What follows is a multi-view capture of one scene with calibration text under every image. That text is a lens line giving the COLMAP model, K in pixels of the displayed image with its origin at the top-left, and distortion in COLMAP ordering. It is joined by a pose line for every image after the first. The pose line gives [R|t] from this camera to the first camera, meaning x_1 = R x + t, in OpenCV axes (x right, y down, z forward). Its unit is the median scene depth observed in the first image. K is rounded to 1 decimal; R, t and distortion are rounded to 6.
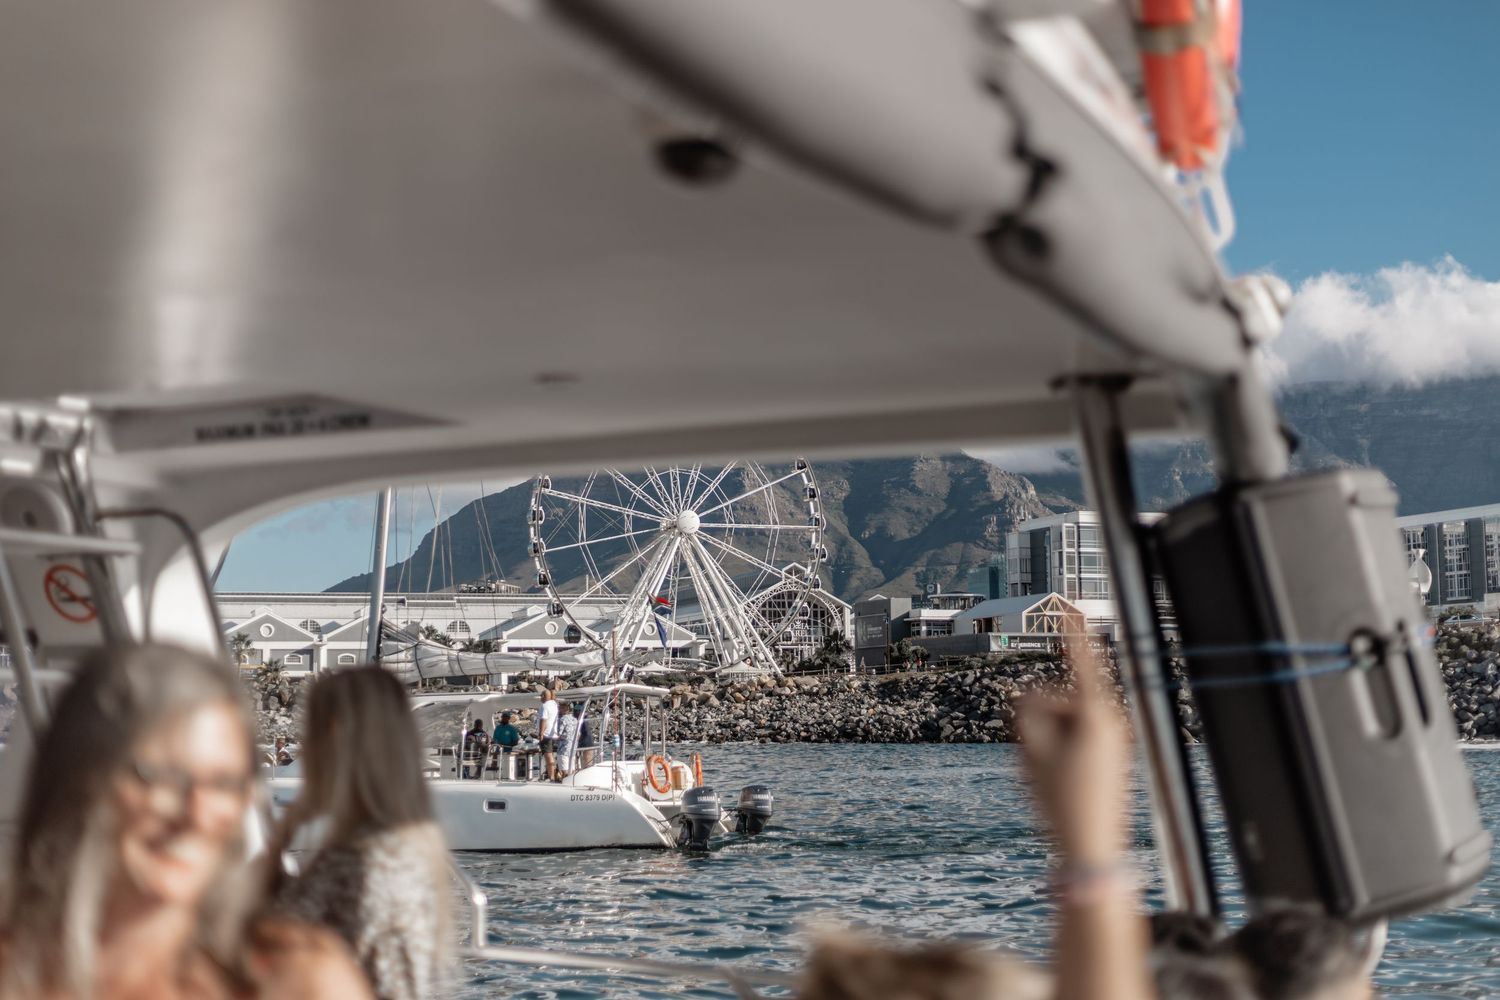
lens RADIAL K [[2193.6, 0, 749.6], [0, 2193.6, 501.4], [0, 0, 1]] dist [-0.005462, 0.000000]
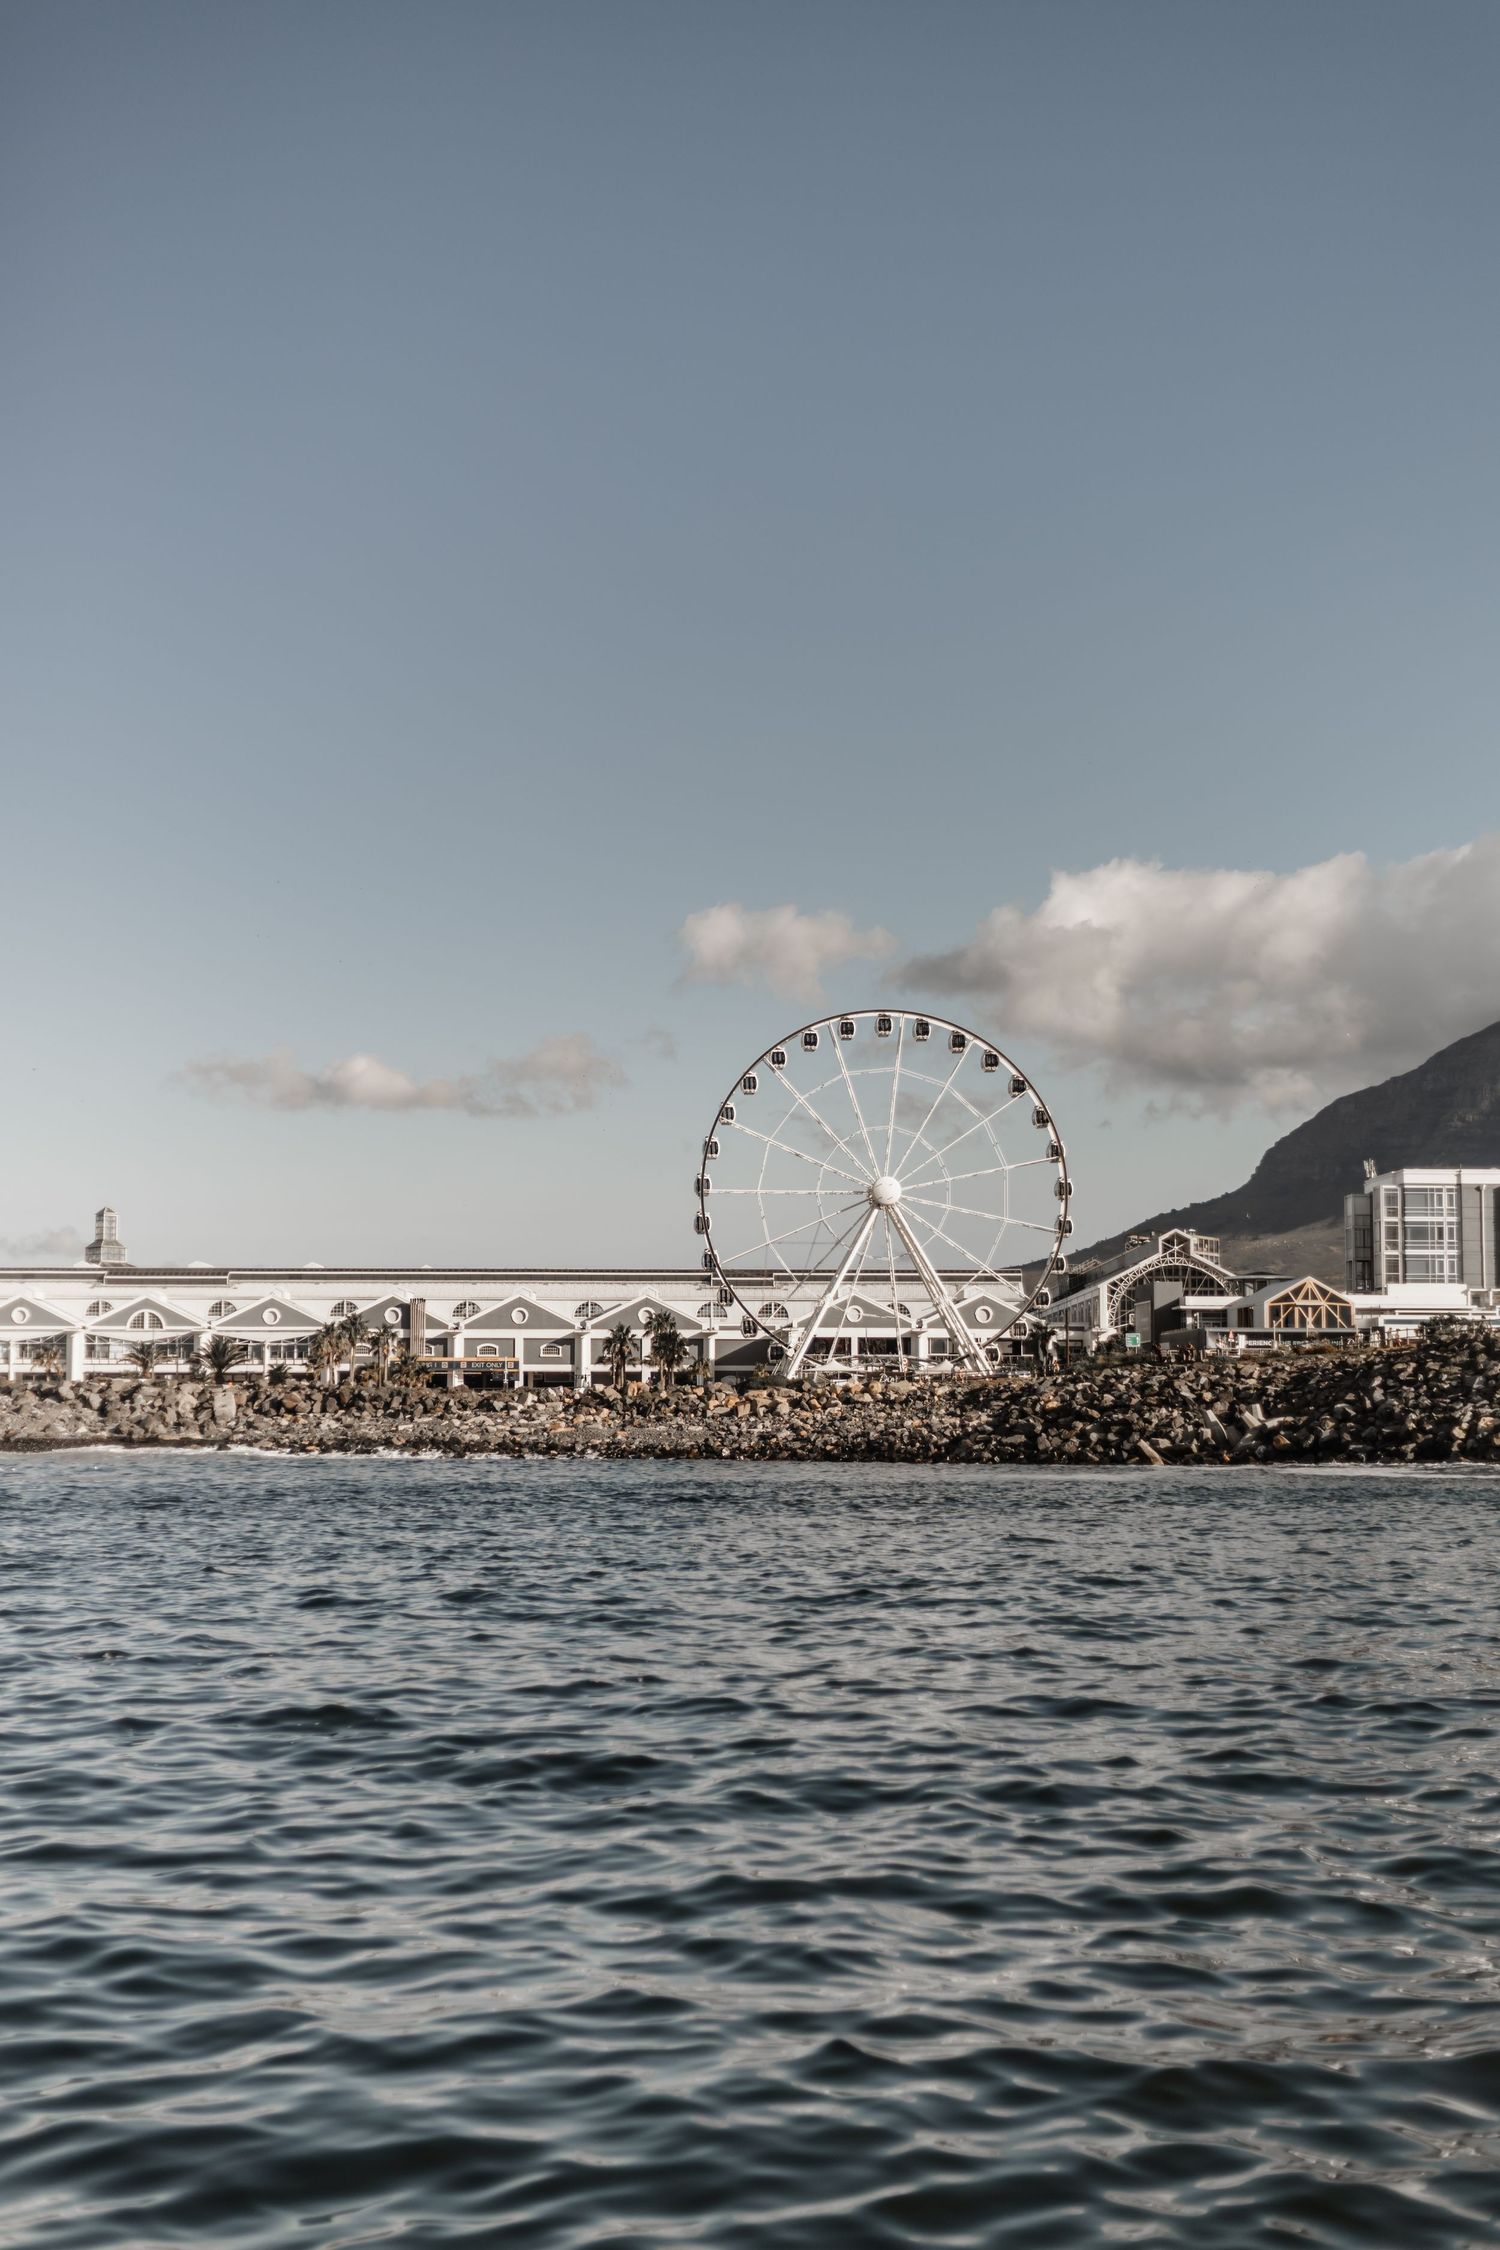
lens RADIAL K [[3290.5, 0, 750.9], [0, 3290.5, 1124.9], [0, 0, 1]] dist [-0.005462, 0.000000]
pose [[0.952767, -0.014385, -0.303362, 0.298086], [0.016771, 0.999845, 0.005263, -0.022390], [0.303240, -0.010103, 0.952861, -0.191565]]
